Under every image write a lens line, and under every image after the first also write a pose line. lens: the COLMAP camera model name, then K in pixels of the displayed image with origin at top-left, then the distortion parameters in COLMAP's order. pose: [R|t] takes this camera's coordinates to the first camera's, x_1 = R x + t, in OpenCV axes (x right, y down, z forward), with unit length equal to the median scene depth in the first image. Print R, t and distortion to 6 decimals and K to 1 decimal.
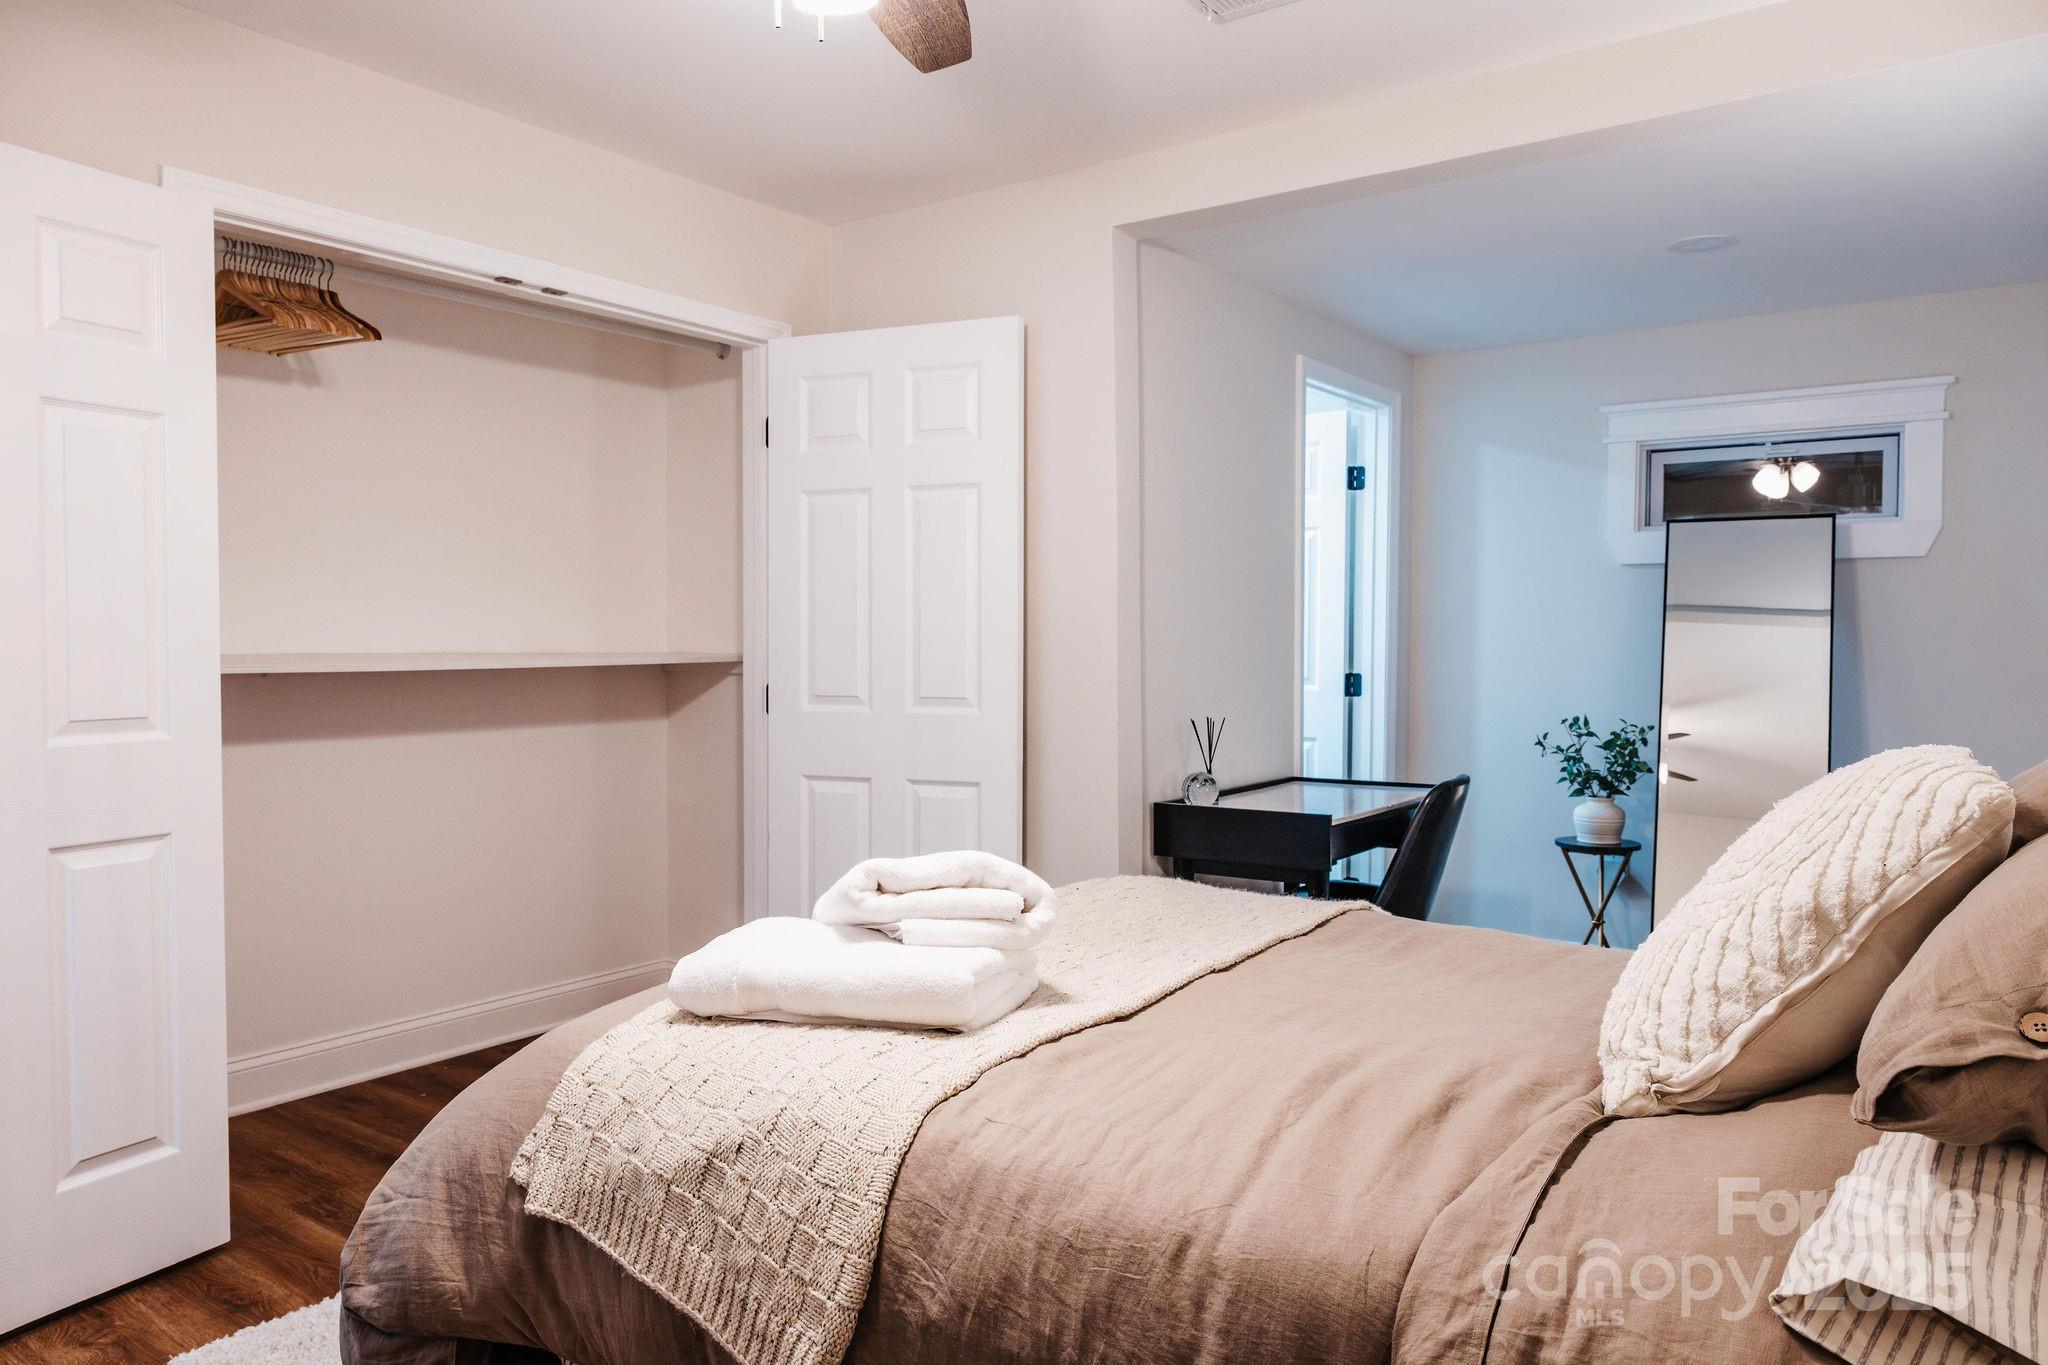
lens RADIAL K [[1389.4, 0, 1024.0], [0, 1389.4, 682.5], [0, 0, 1]] dist [0.014557, -0.003791]
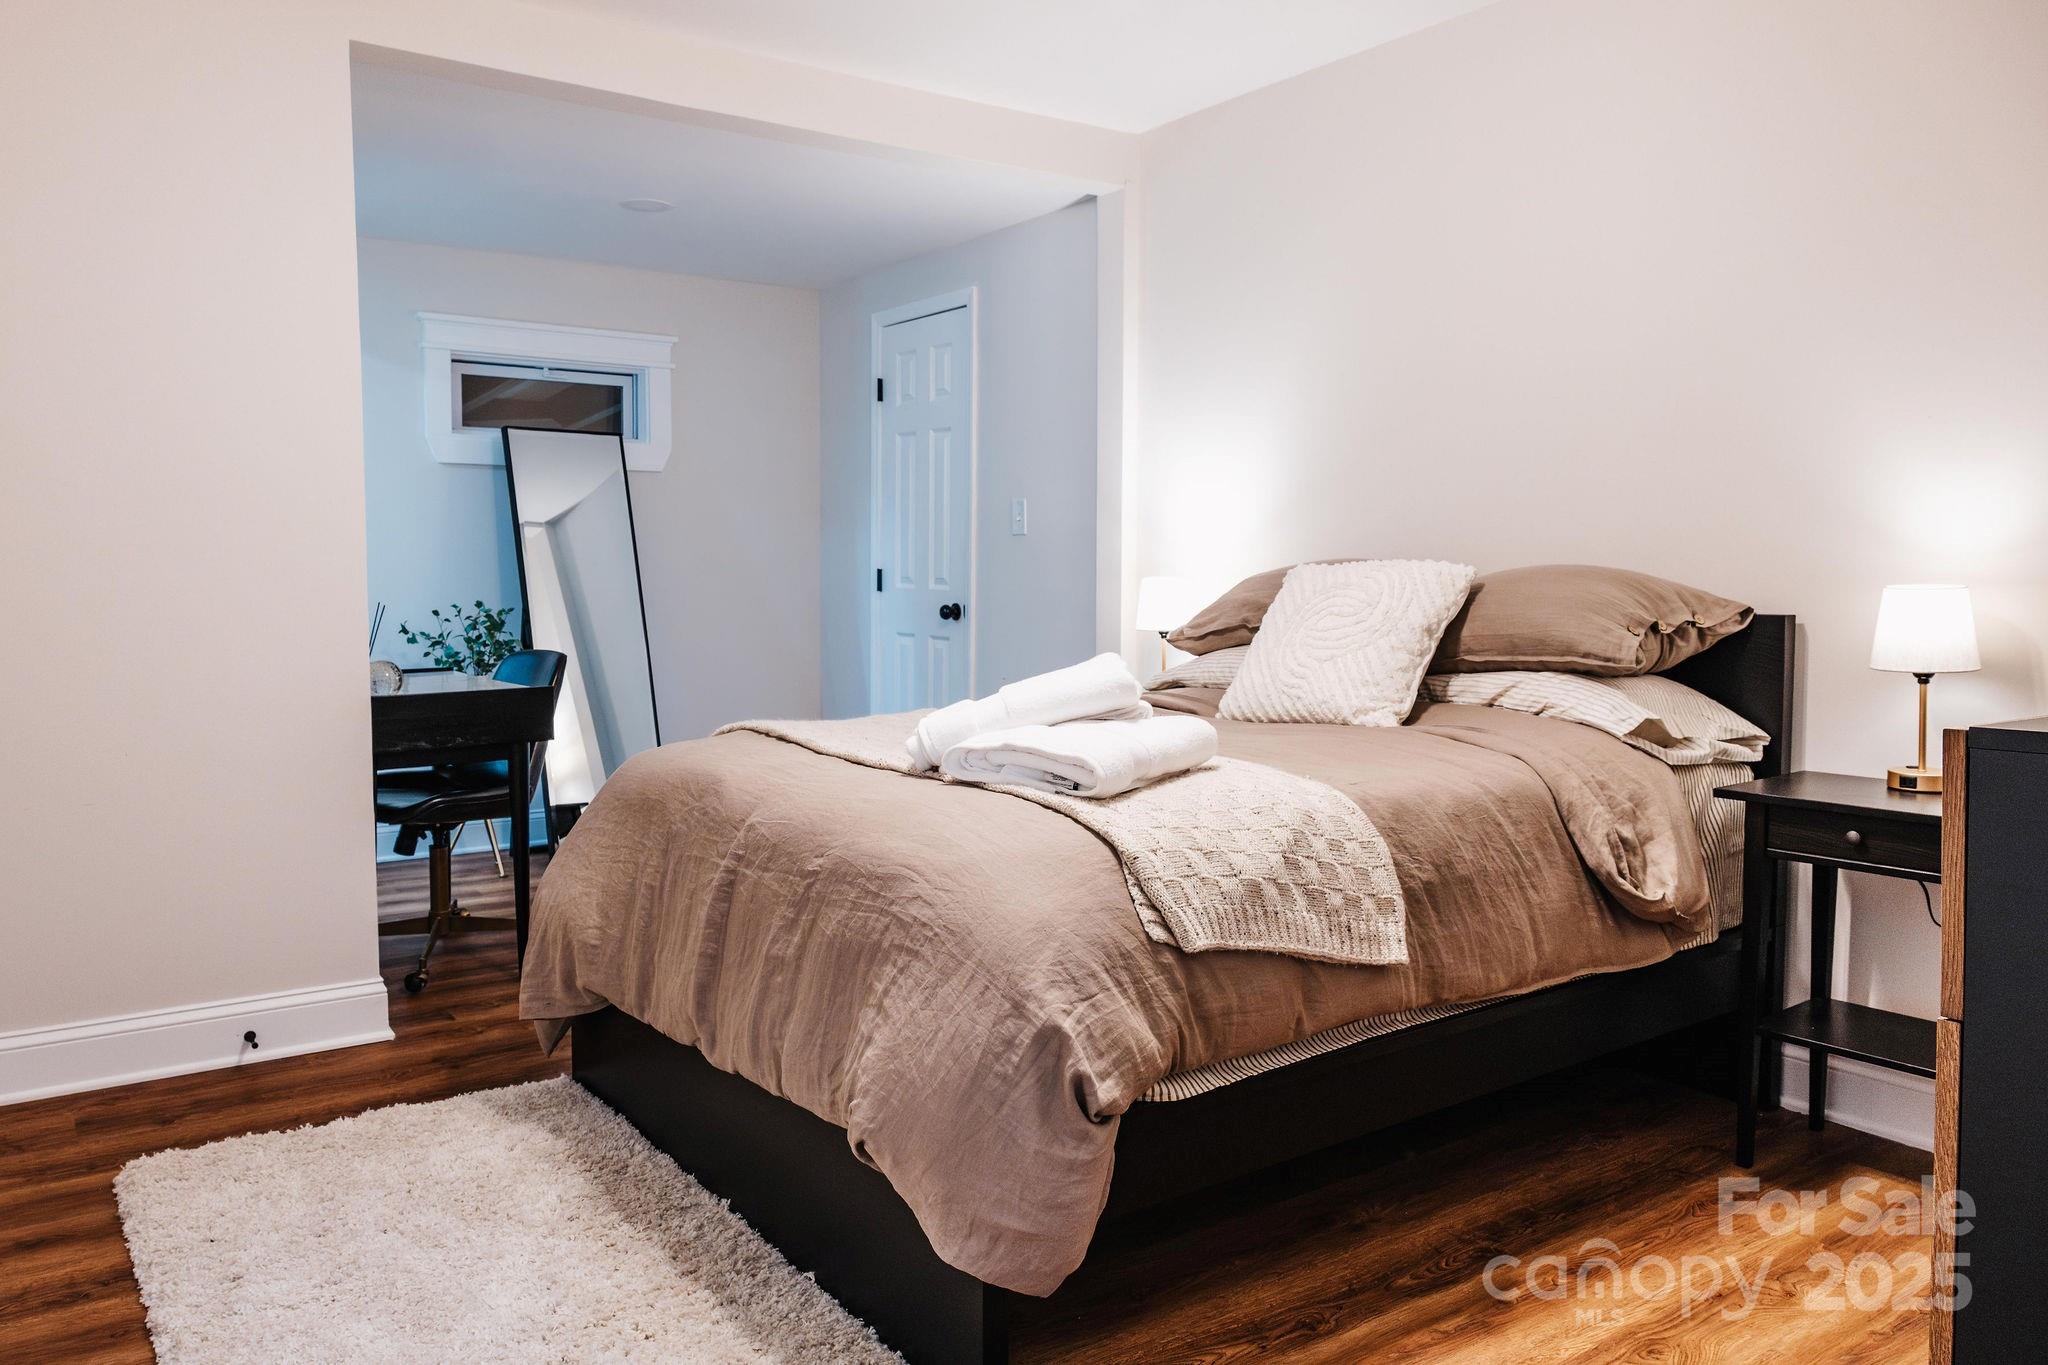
lens RADIAL K [[1454.3, 0, 1018.3], [0, 1454.3, 614.2], [0, 0, 1]] dist [-0.002447, -0.000438]
pose [[0.319058, -0.036042, 0.947050, -0.514673], [0.032695, 0.999100, 0.027008, 0.016049], [-0.947171, 0.022346, 0.319949, 0.238960]]
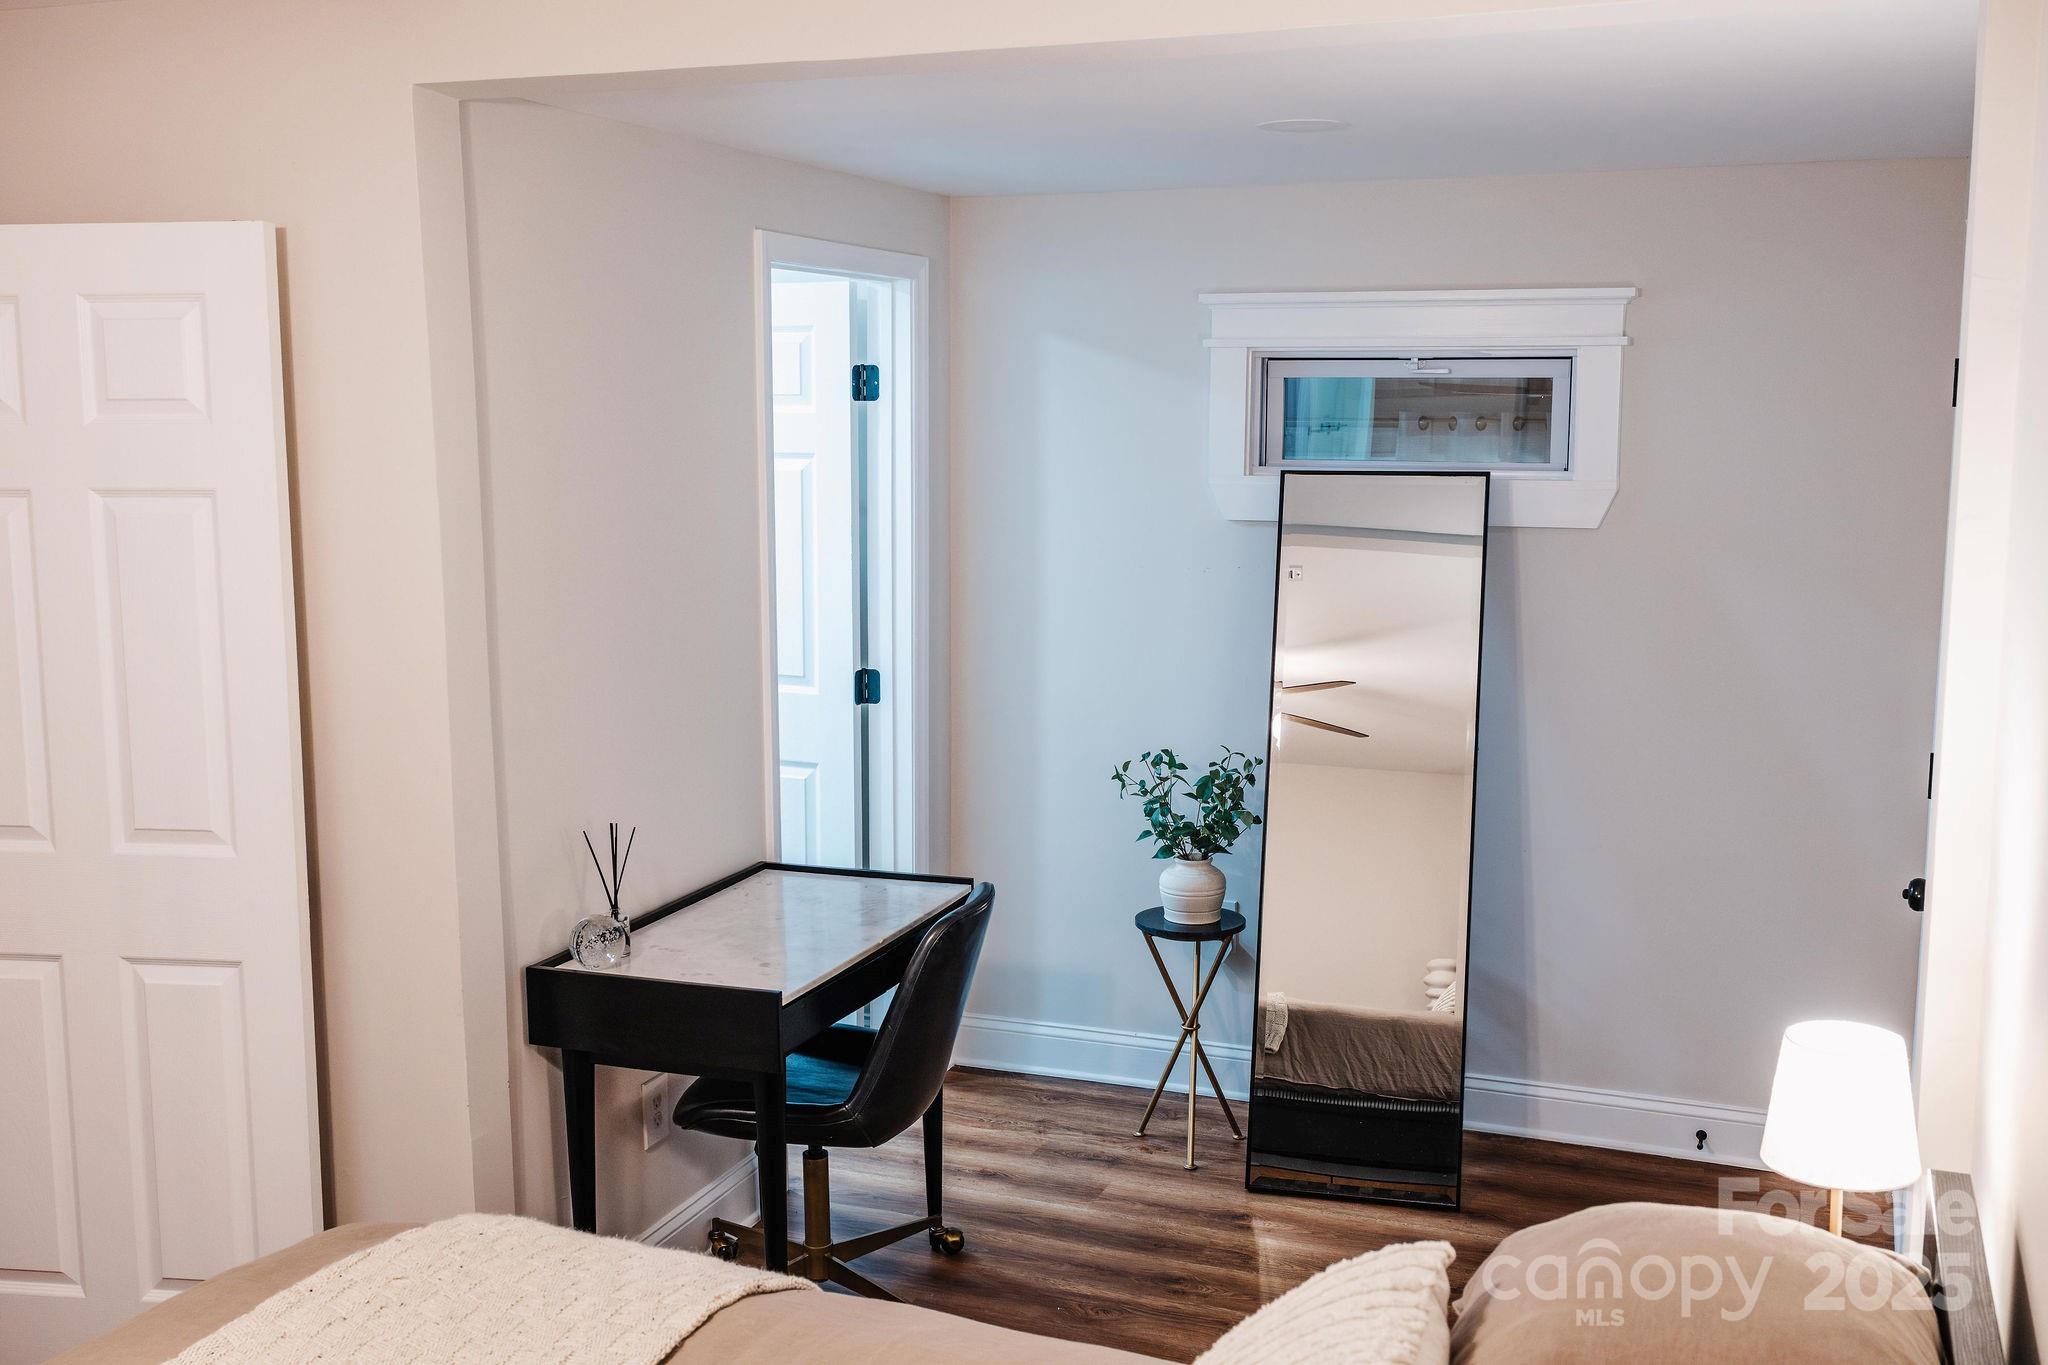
lens RADIAL K [[2013.6, 0, 1024.0], [0, 2013.6, 682.5], [0, 0, 1]] dist [0.007658, -0.003143]
pose [[0.968351, -0.037671, 0.246734, 0.075236], [0.009698, 0.993477, 0.113621, -0.127167], [-0.249405, -0.107632, 0.962399, 0.029199]]
